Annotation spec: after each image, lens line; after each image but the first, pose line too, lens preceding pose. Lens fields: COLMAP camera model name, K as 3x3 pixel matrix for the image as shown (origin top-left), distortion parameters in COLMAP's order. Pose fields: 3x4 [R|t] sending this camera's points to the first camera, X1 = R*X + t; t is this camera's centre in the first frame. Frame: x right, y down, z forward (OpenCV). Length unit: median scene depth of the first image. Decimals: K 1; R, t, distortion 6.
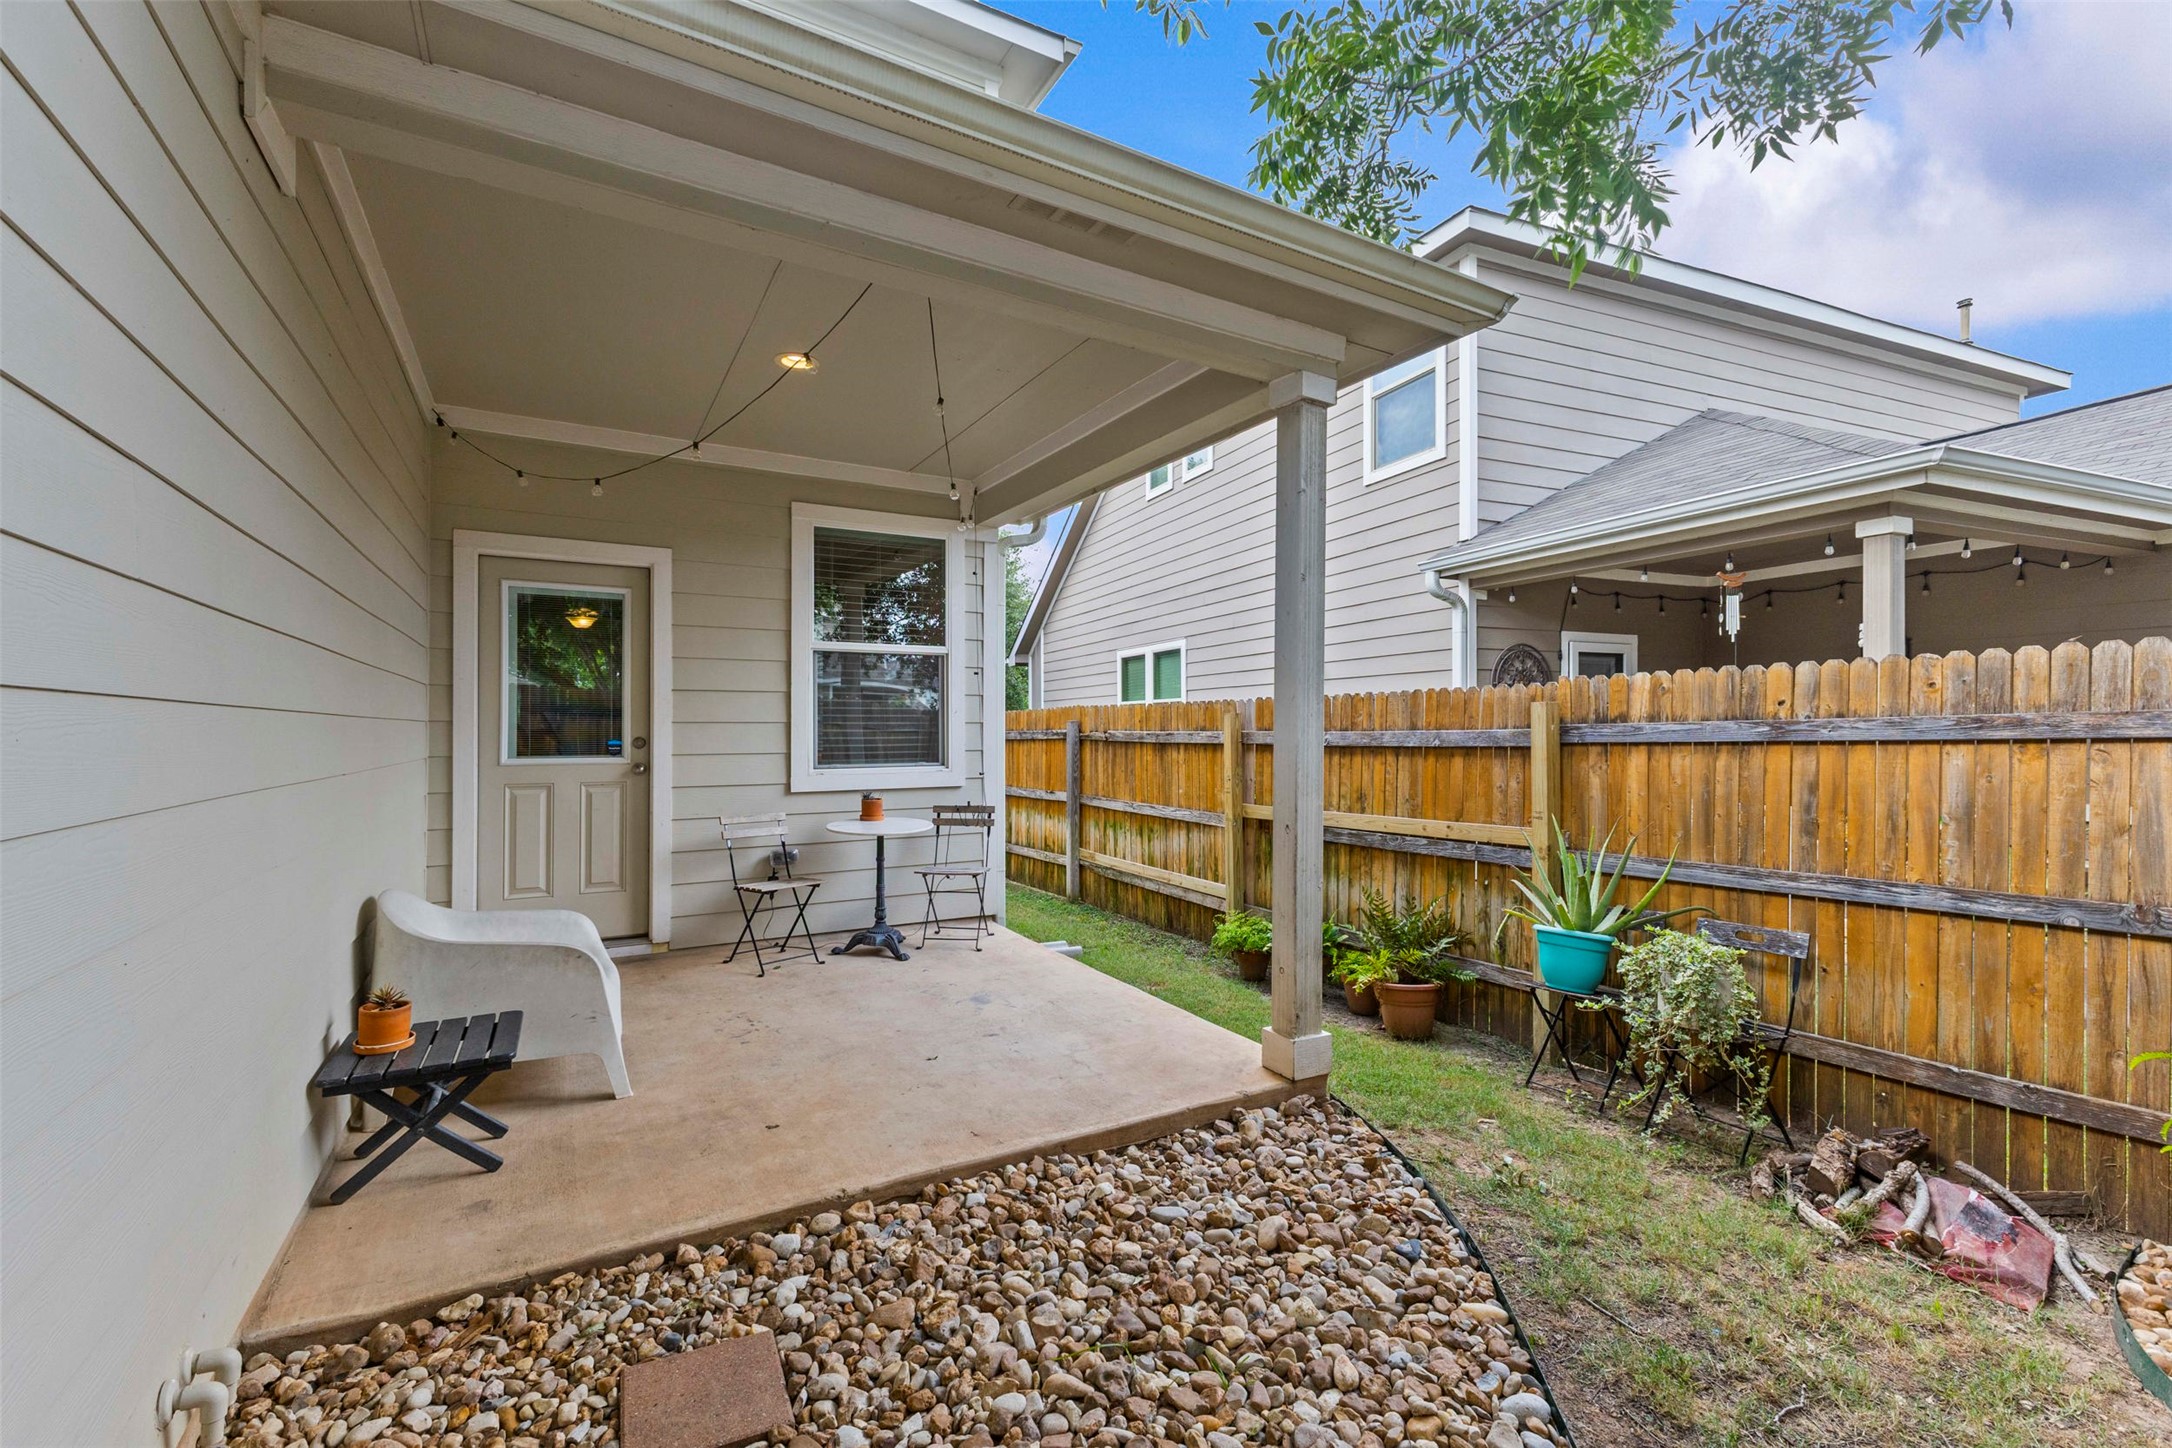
lens RADIAL K [[954.7, 0, 1070.4], [0, 954.7, 720.7], [0, 0, 1]] dist [0.003857, -0.000001]
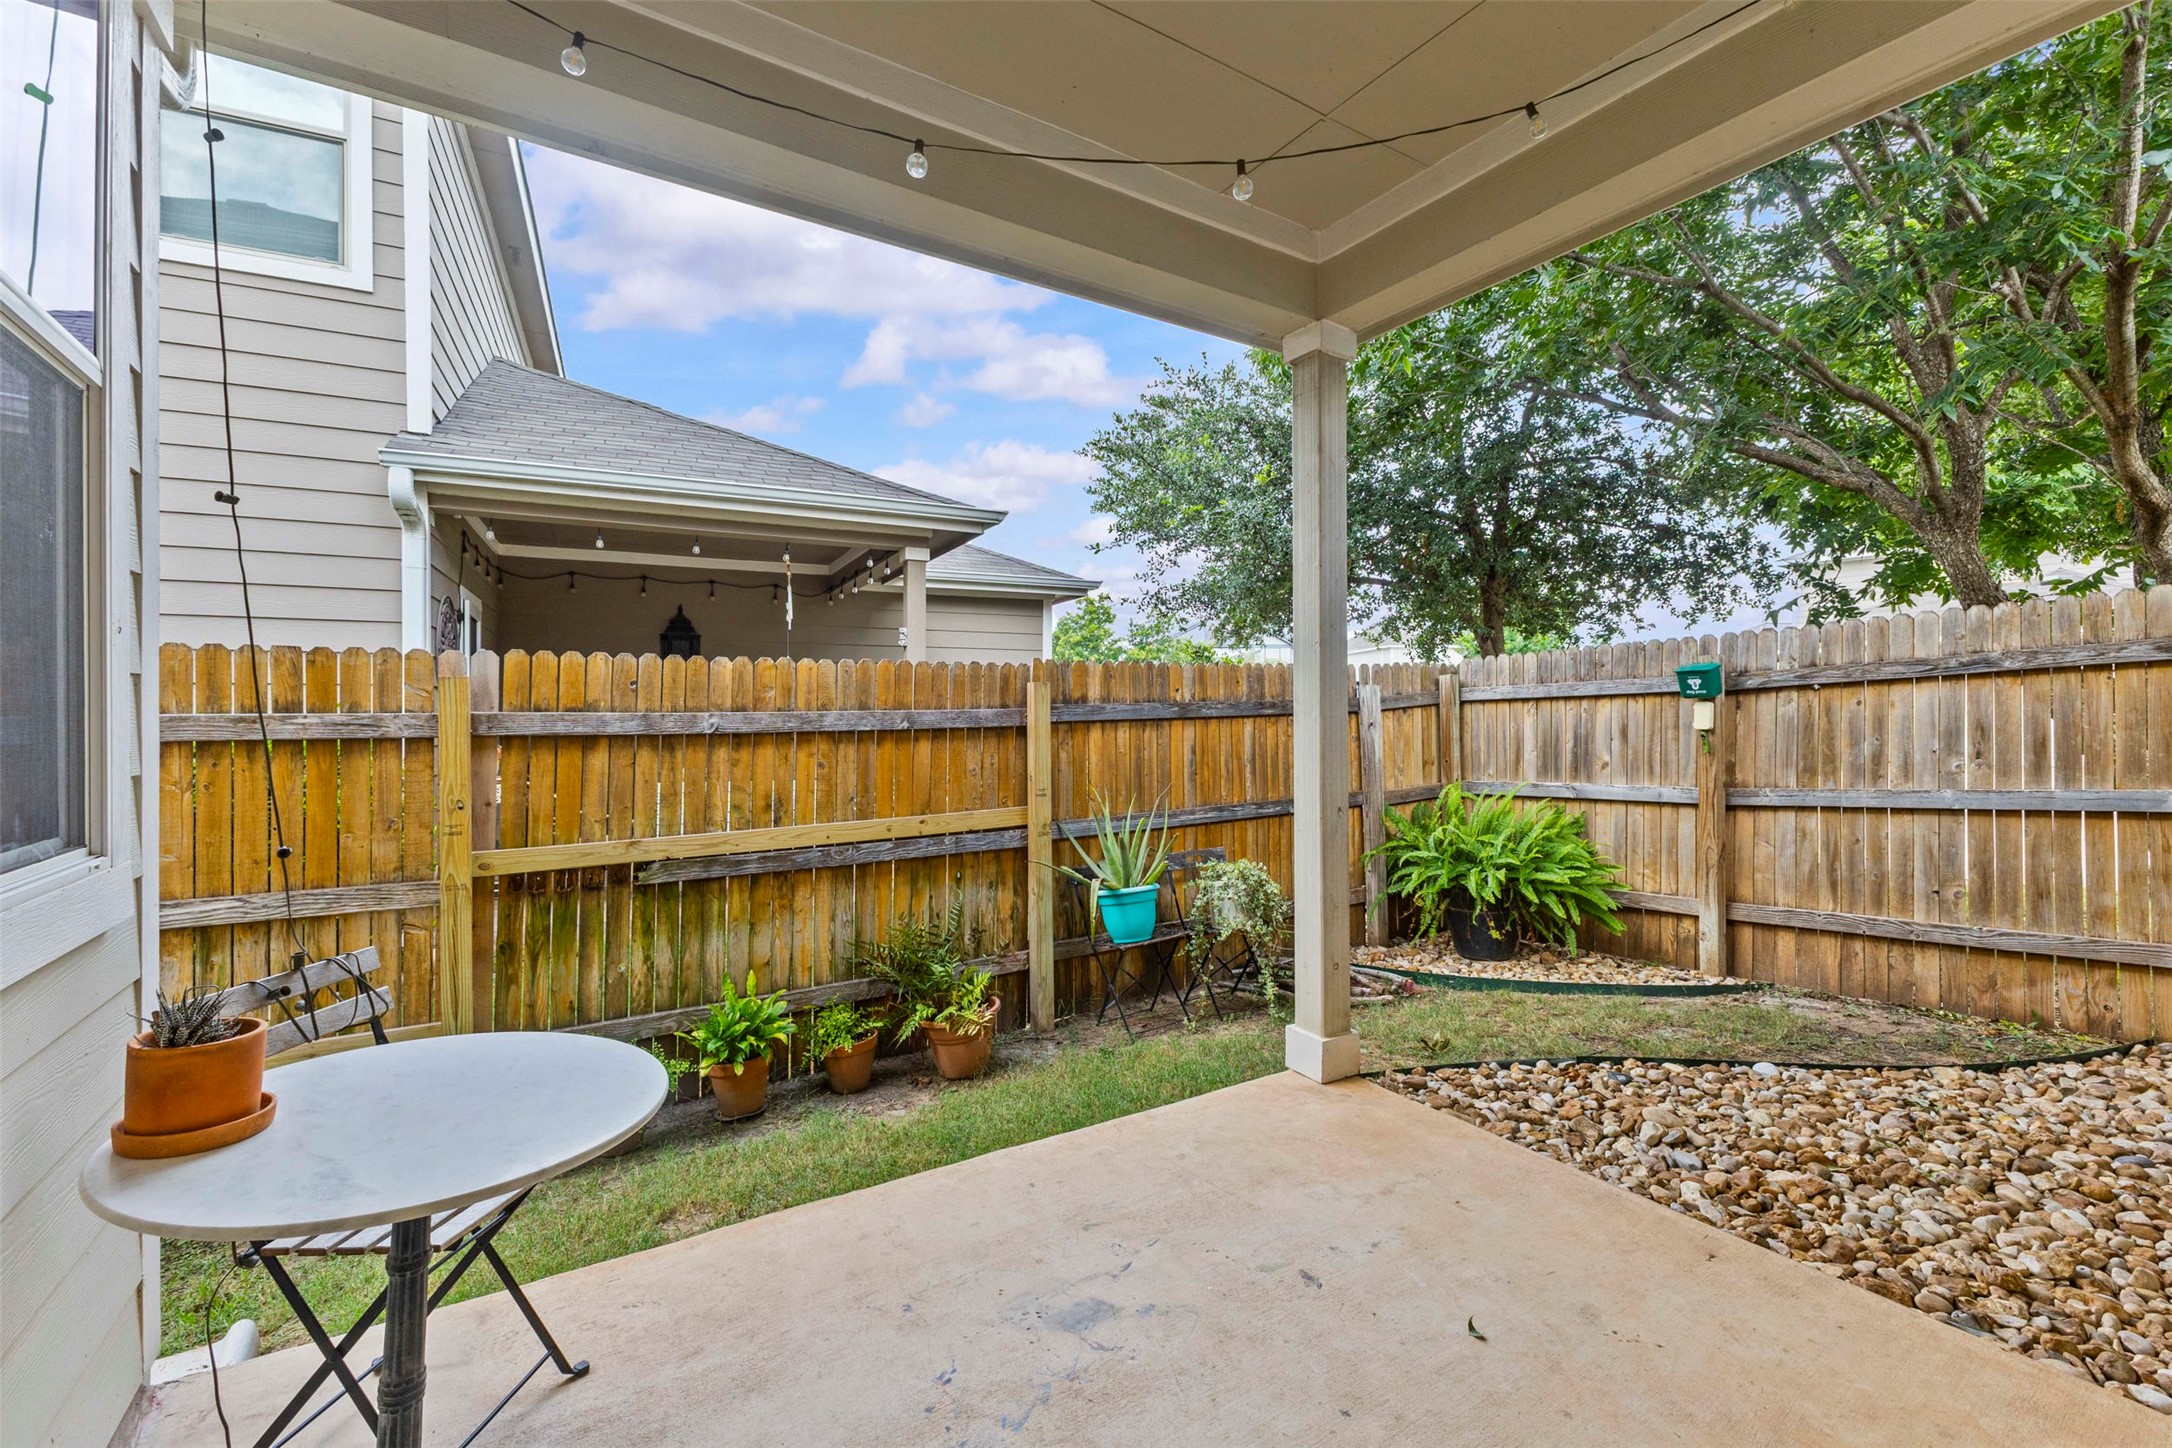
lens RADIAL K [[954.7, 0, 1070.4], [0, 954.7, 720.7], [0, 0, 1]] dist [0.003857, -0.000001]
pose [[-0.075061, -0.005704, 0.997163, -0.476300], [-0.005818, 0.999969, 0.005283, 0.014096], [-0.997162, -0.005405, -0.075091, 0.931858]]
